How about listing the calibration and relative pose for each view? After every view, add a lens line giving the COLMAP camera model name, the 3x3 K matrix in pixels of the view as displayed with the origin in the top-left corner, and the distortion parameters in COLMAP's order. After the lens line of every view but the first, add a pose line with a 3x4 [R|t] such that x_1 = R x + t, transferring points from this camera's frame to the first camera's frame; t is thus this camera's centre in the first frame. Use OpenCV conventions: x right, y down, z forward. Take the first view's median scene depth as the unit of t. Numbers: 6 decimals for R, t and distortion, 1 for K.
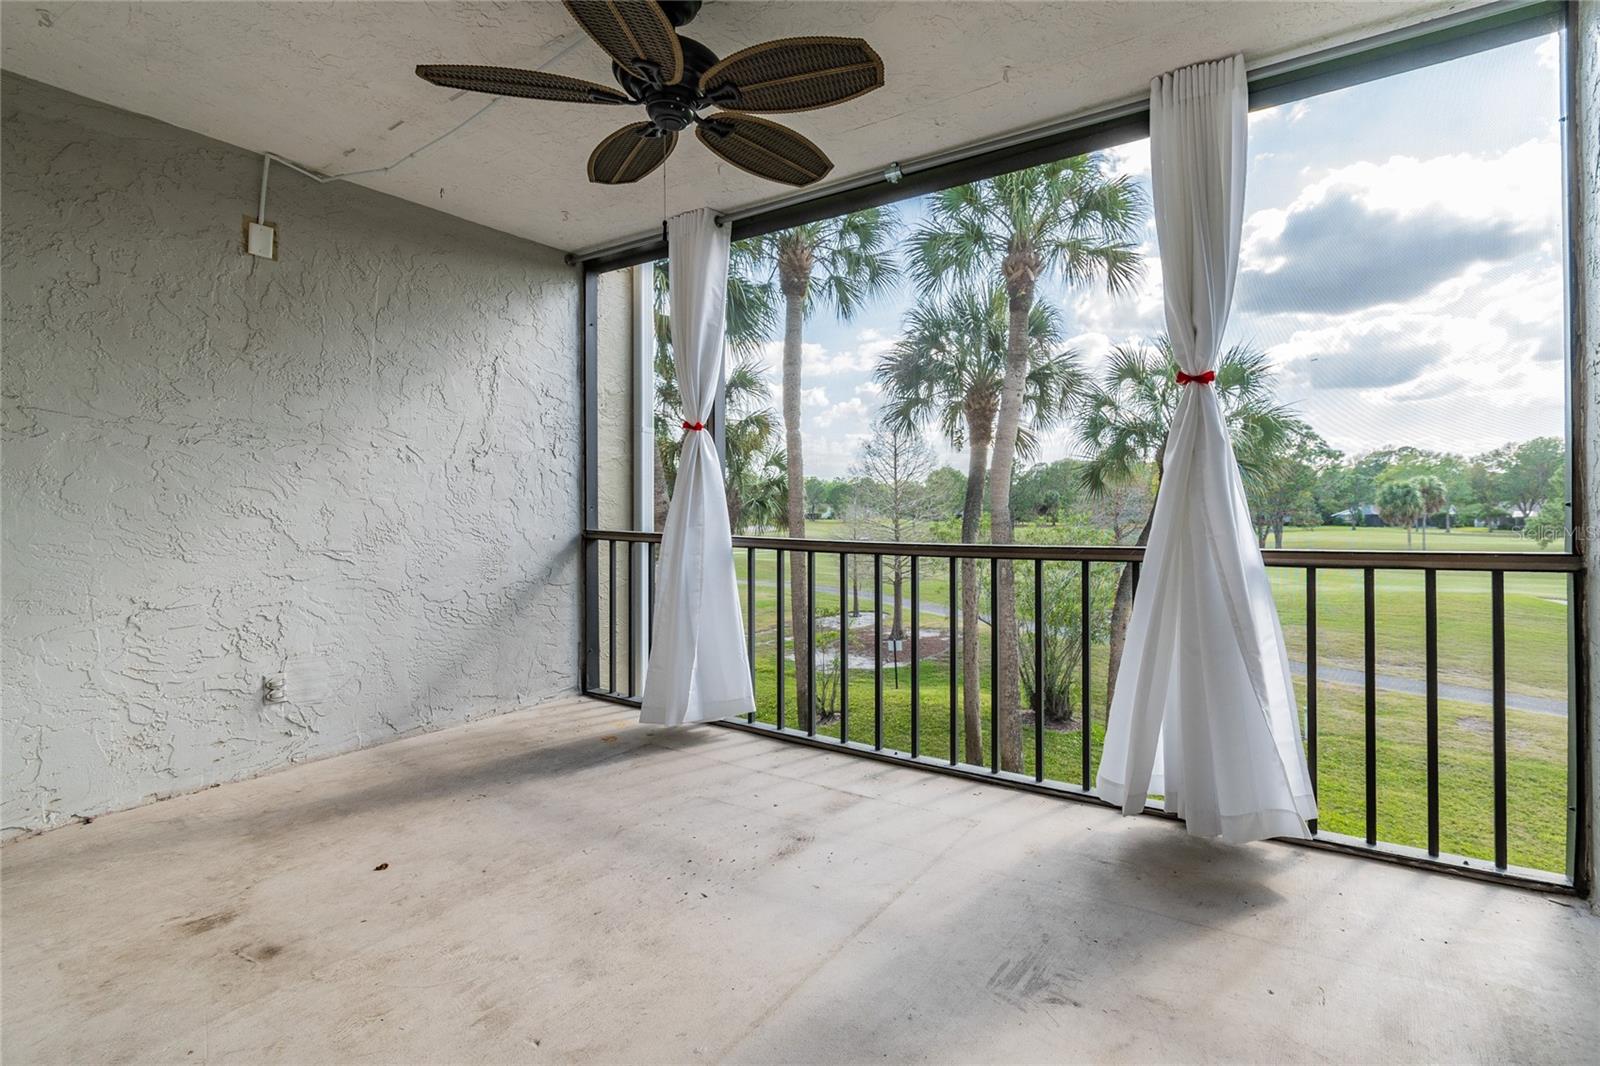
lens RADIAL K [[747.7, 0, 875.8], [0, 747.7, 504.1], [0, 0, 1]] dist [0.001765, 0.000282]
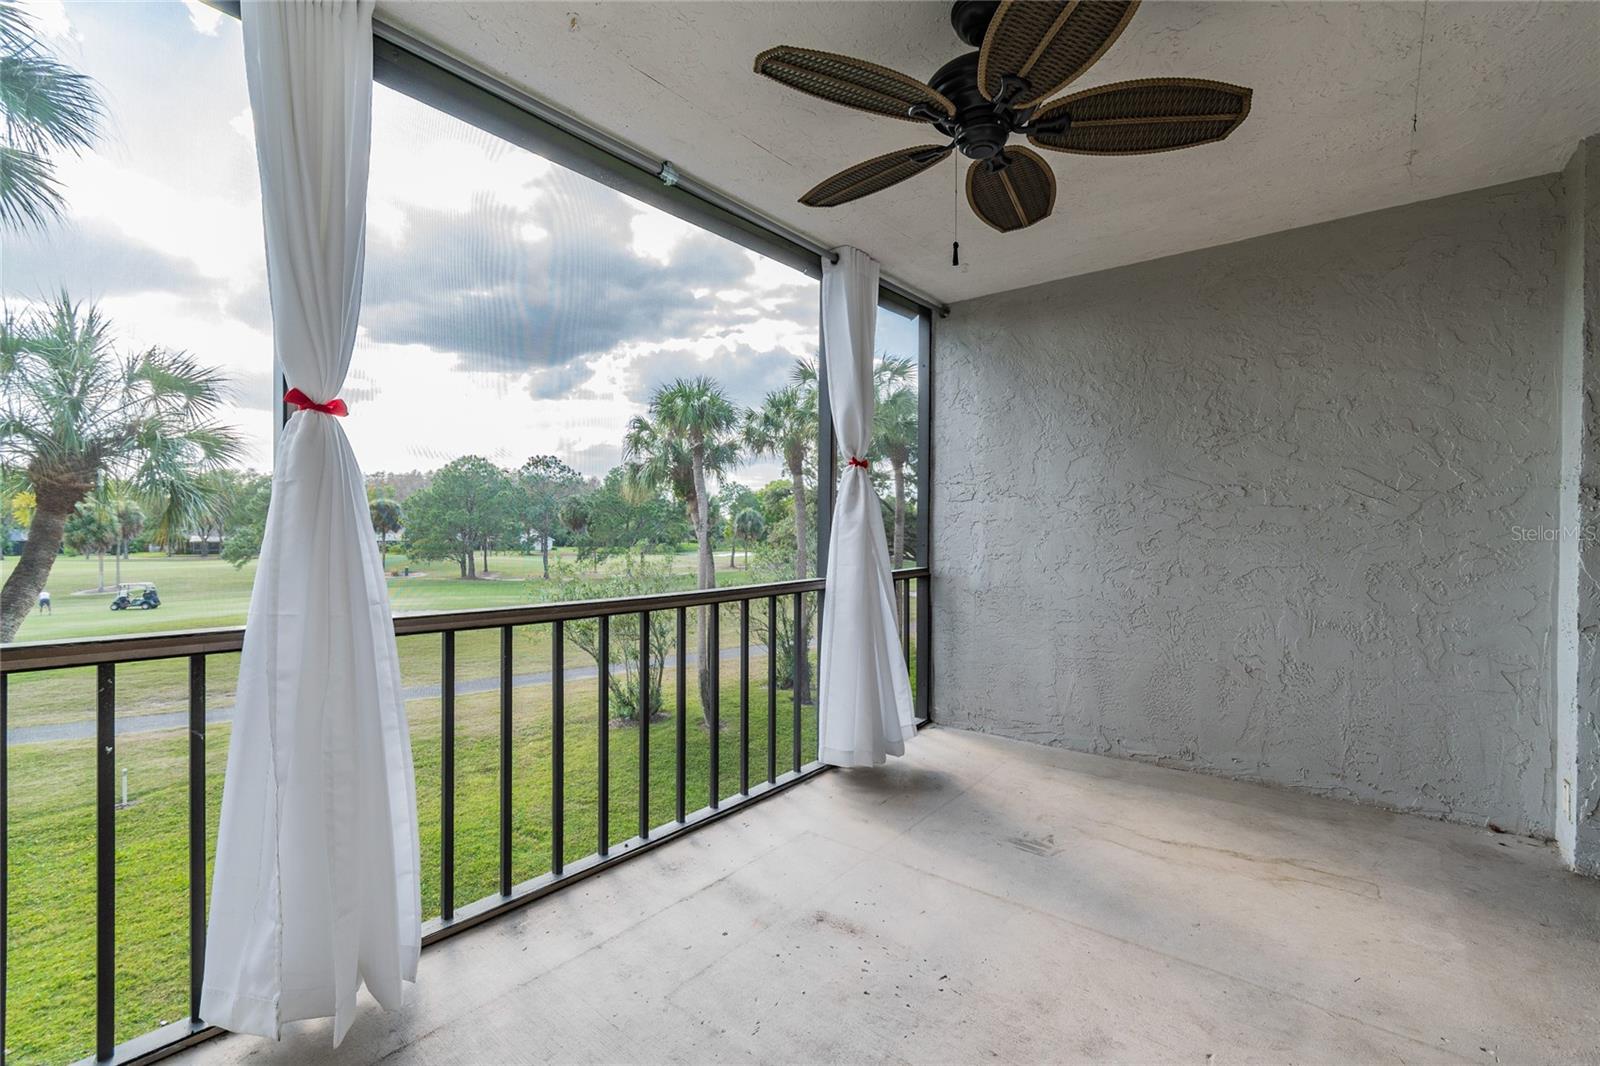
lens RADIAL K [[712.3, 0, 800.0], [0, 712.3, 533.0], [0, 0, 1]] dist [0.001458, 0.000027]
pose [[0.132303, -0.004357, 0.991200, -0.783915], [-0.001814, 0.999988, 0.004638, -0.026107], [-0.991208, -0.002412, 0.132293, 0.732009]]
